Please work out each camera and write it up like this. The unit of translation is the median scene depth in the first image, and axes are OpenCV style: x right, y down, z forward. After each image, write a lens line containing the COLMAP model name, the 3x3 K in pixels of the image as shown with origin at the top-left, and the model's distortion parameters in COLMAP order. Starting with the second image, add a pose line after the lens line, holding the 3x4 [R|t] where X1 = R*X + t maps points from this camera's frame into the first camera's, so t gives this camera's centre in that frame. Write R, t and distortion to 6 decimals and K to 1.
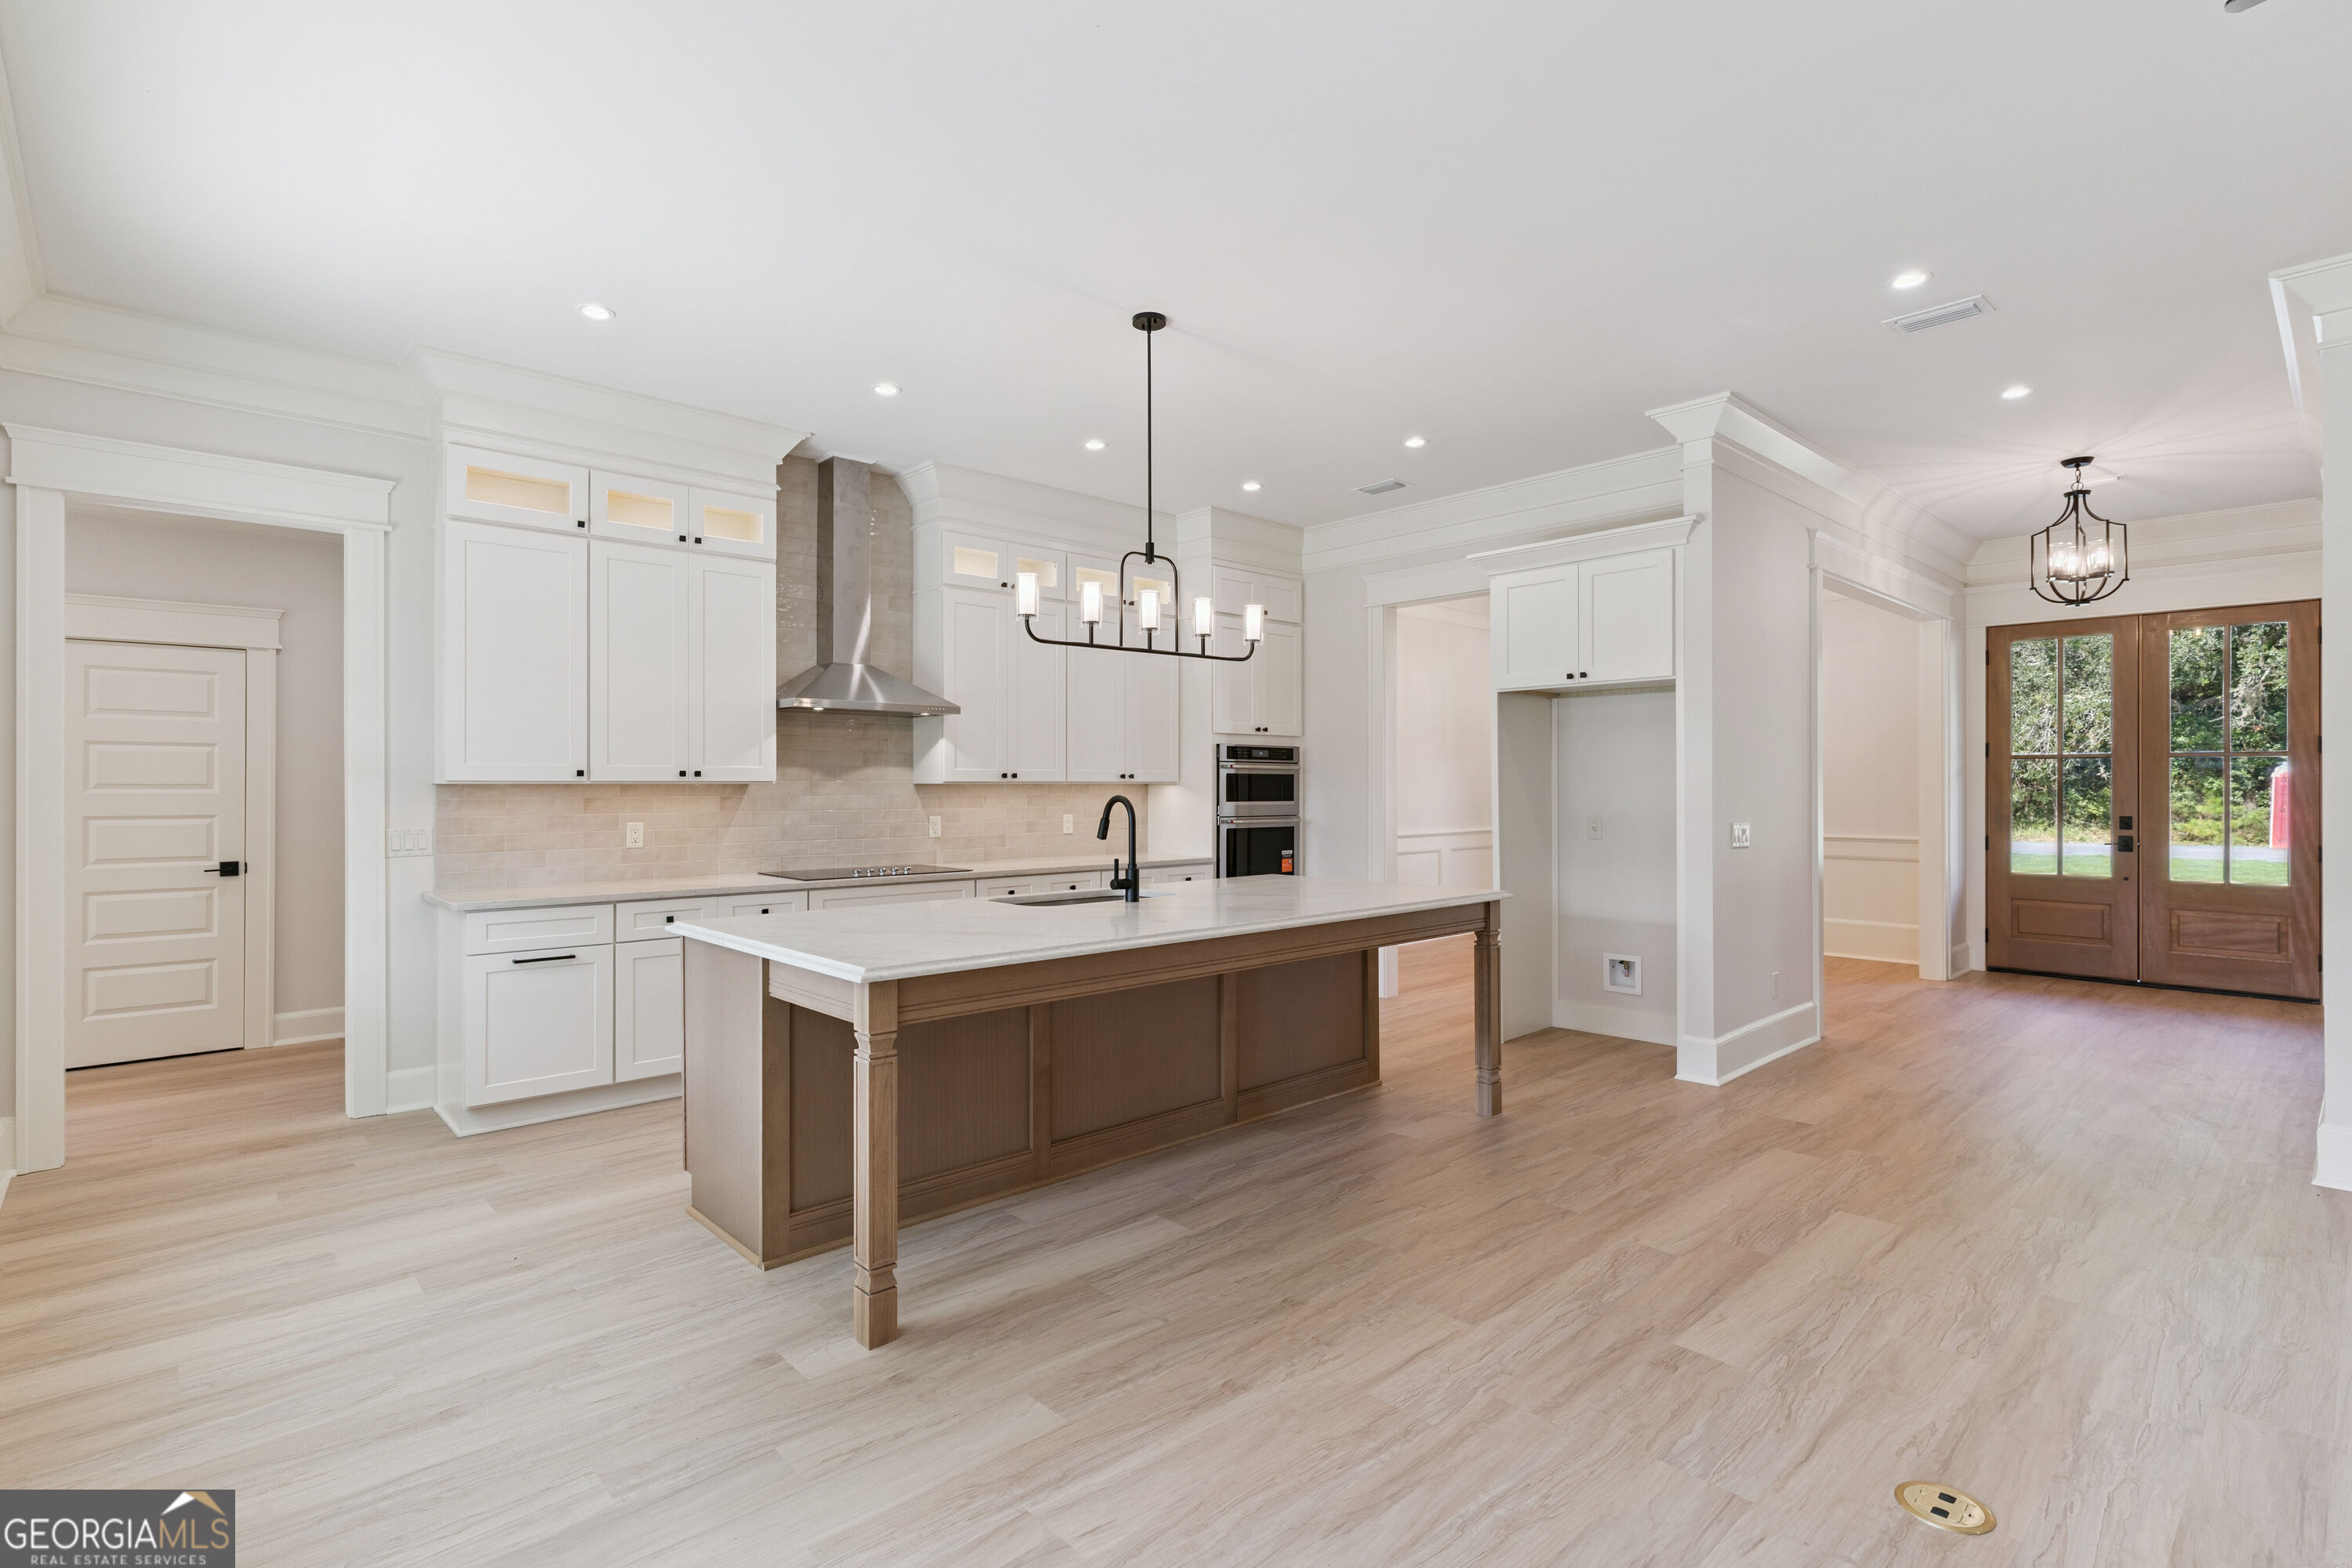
lens RADIAL K [[1129.7, 0, 1184.0], [0, 1129.7, 779.3], [0, 0, 1]] dist [0.012155, -0.002901]
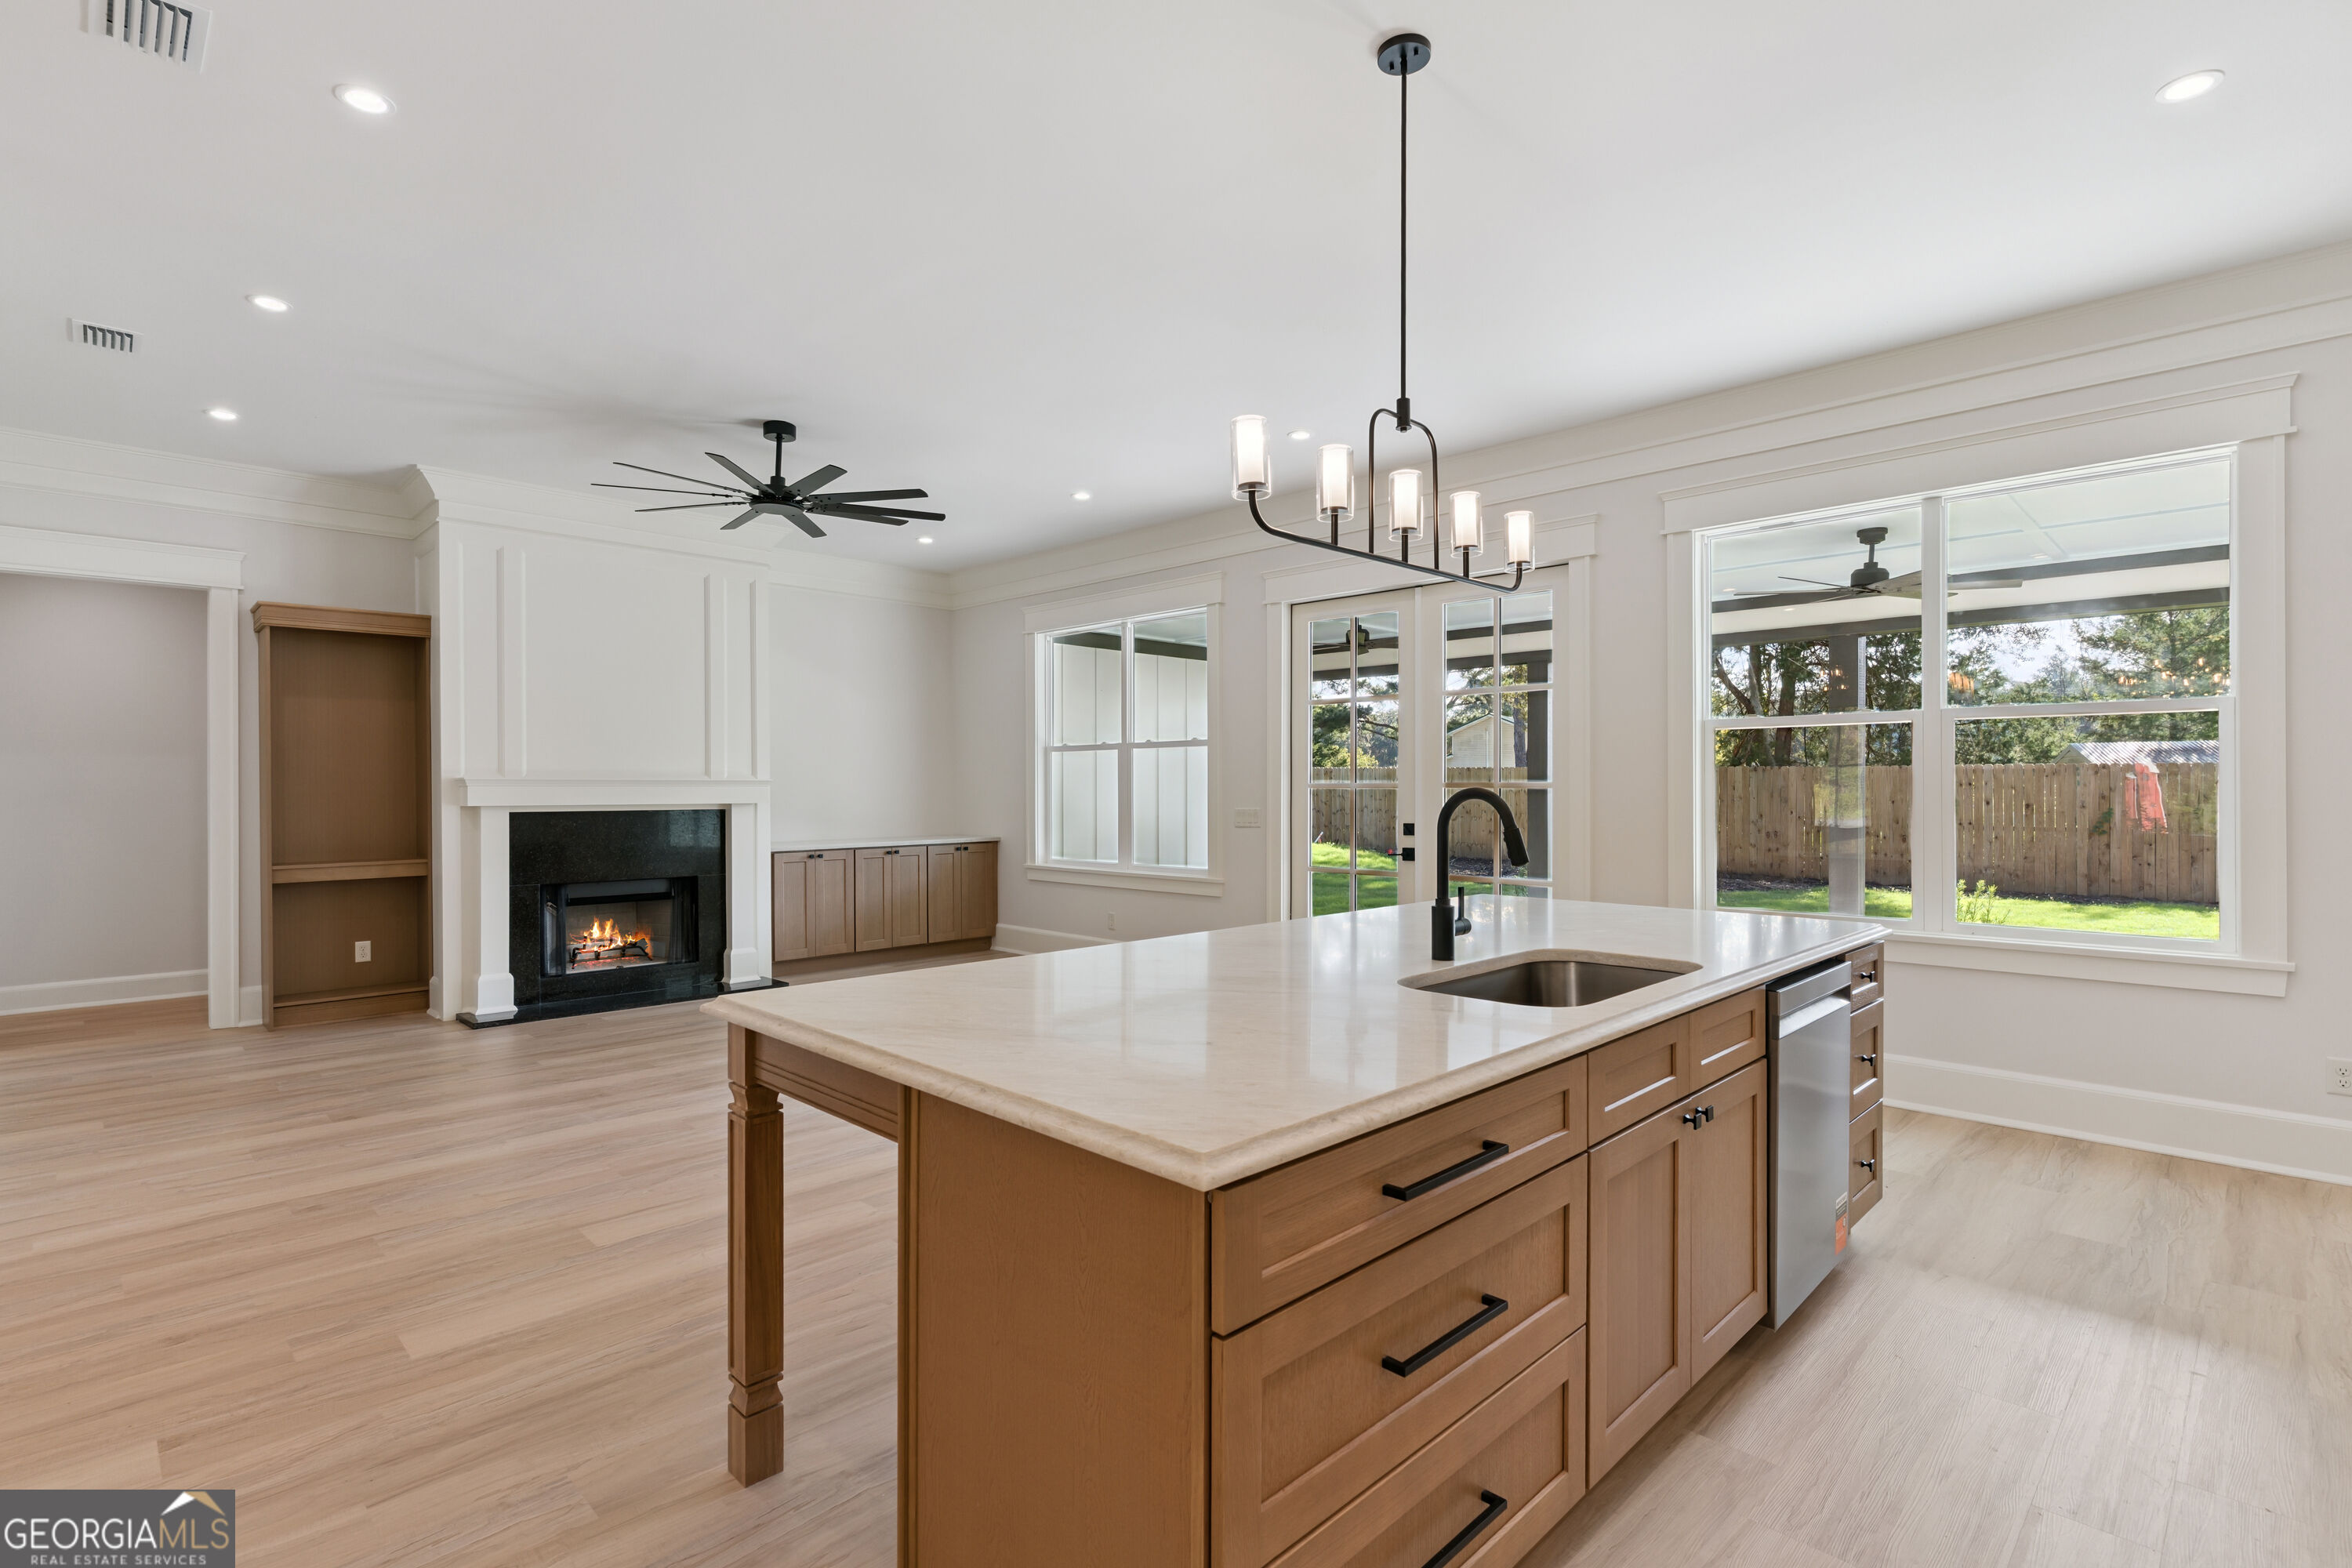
lens RADIAL K [[1129.7, 0, 1175.1], [0, 1129.7, 788.4], [0, 0, 1]] dist [0.012155, -0.002901]
pose [[-0.999484, 0.002433, -0.032022, 0.103530], [0.002402, 0.999997, 0.000988, 0.010790], [0.032024, 0.000911, -0.999487, 1.383907]]
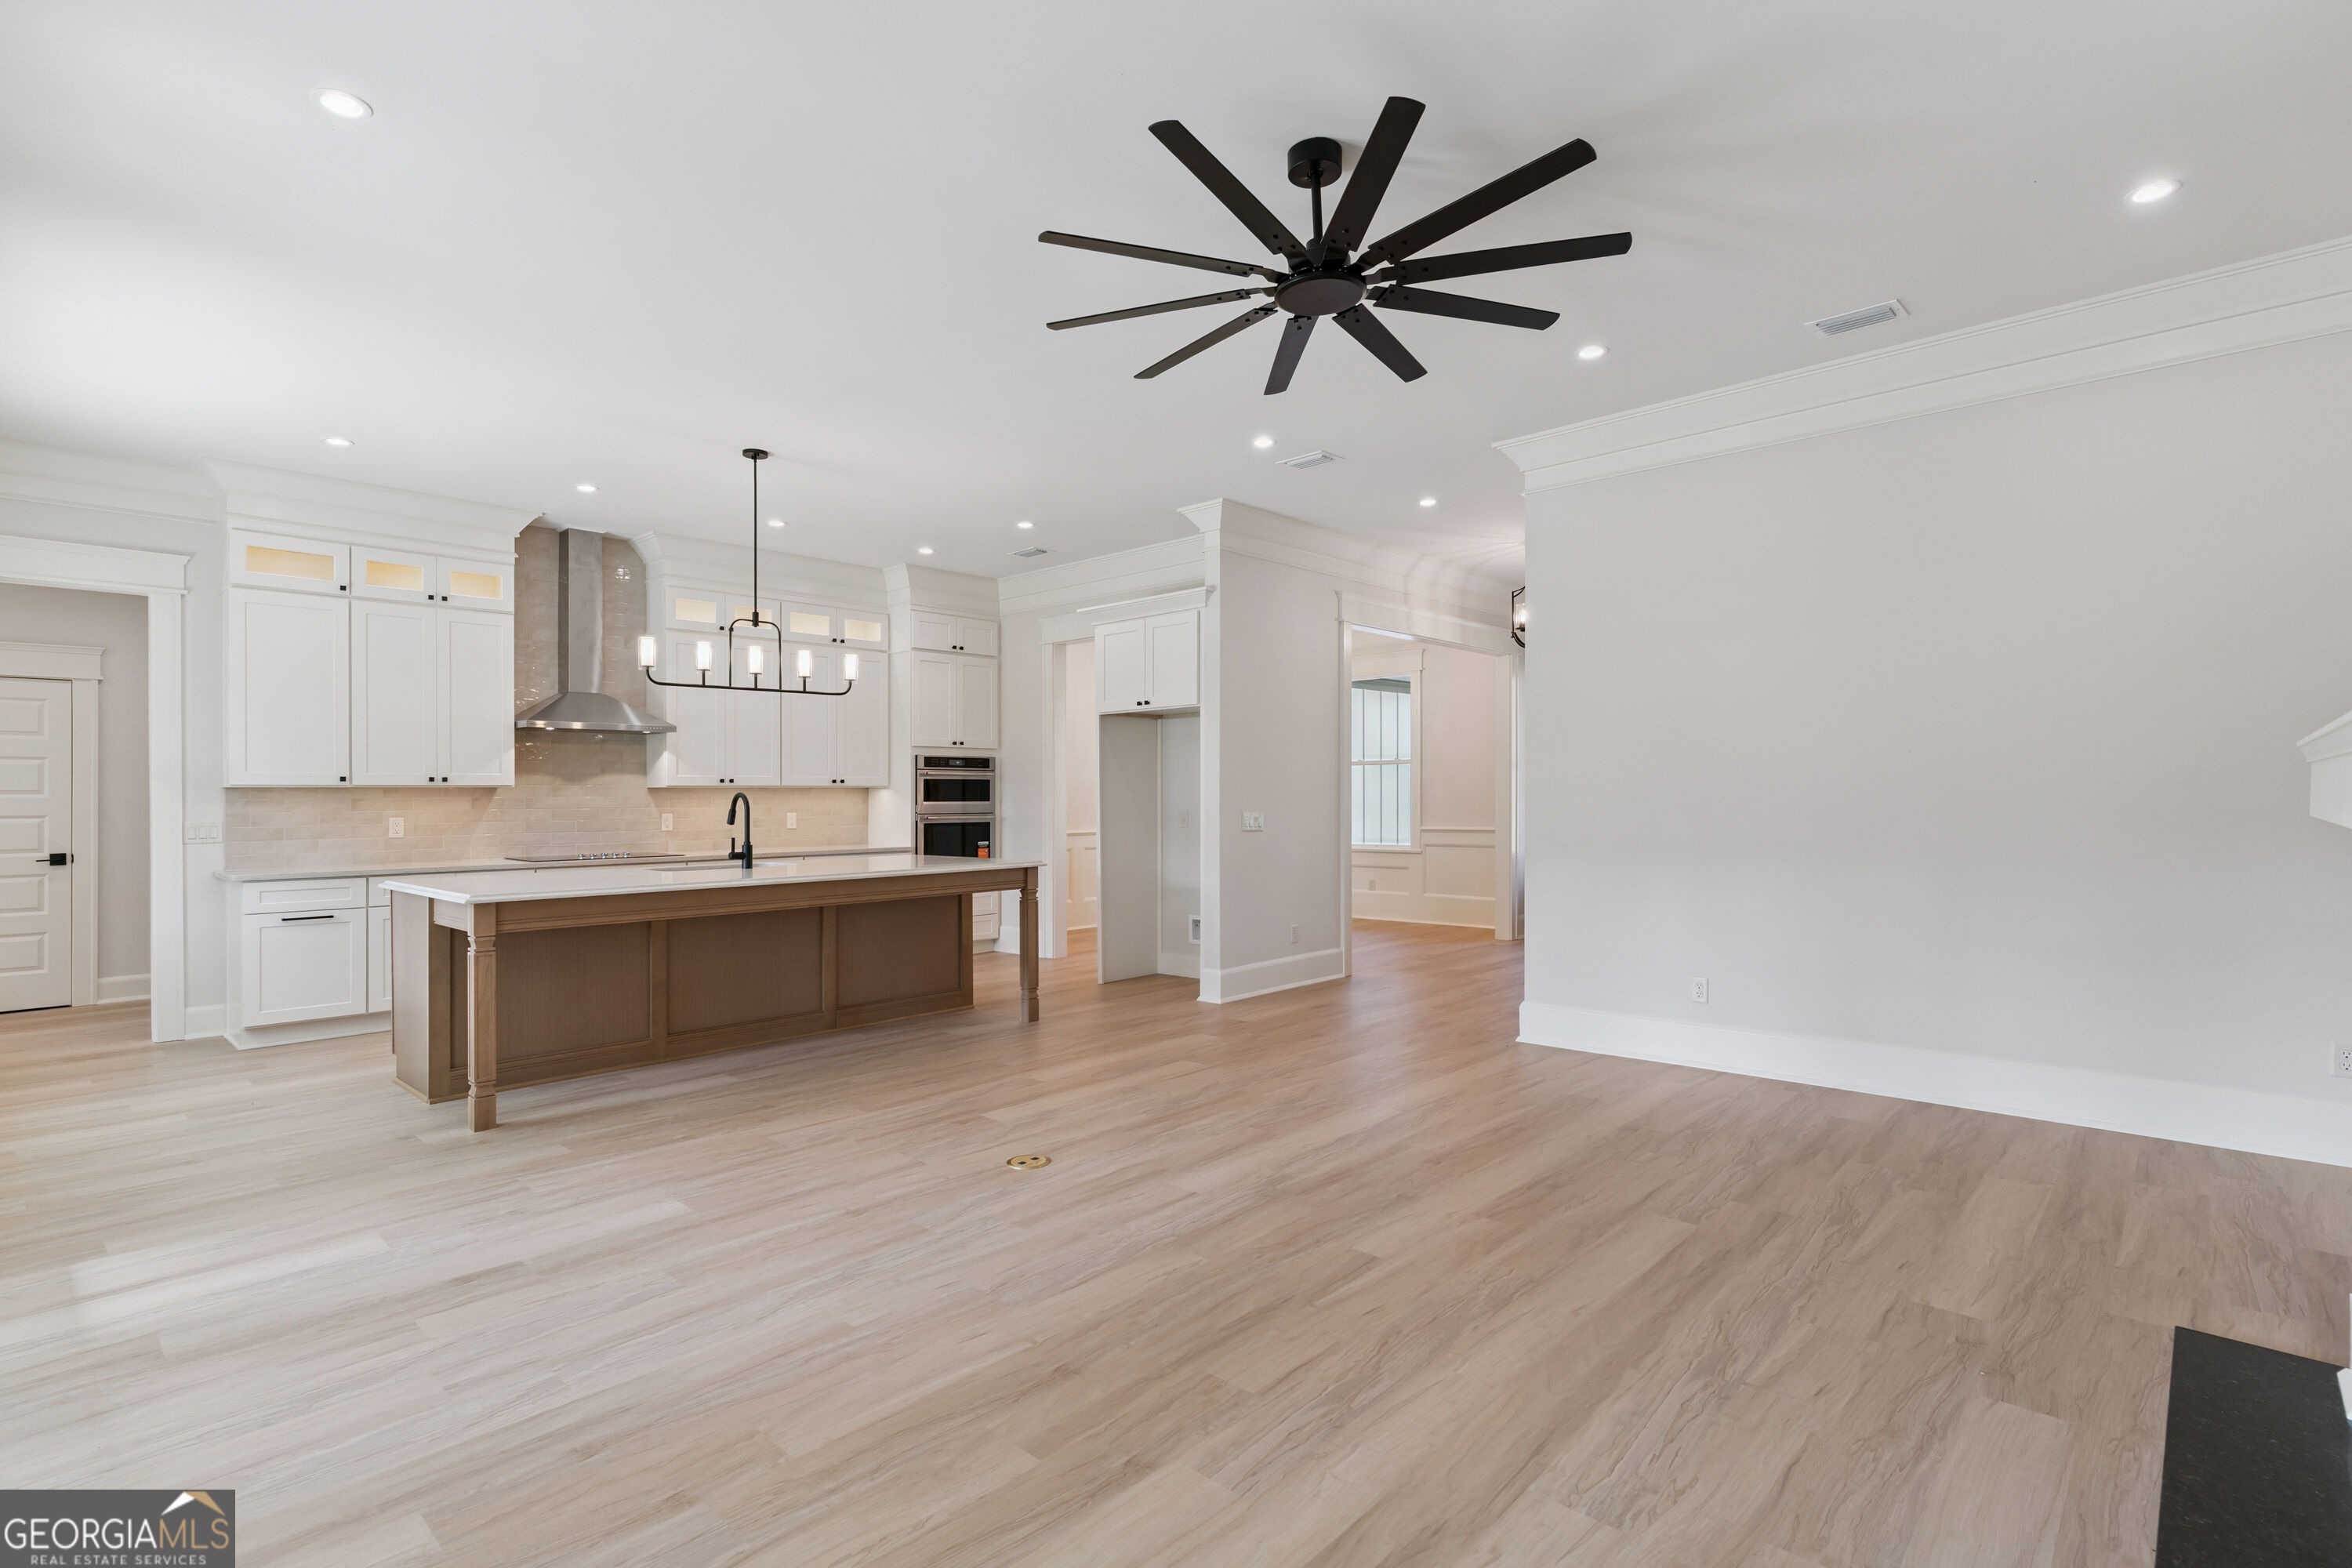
lens RADIAL K [[1129.7, 0, 1172.3], [0, 1129.7, 789.4], [0, 0, 1]] dist [0.012155, -0.002901]
pose [[0.997573, -0.004691, 0.069466, 0.329233], [0.004715, 0.999989, -0.000189, 0.011402], [-0.069464, 0.000516, 0.997584, -0.371211]]
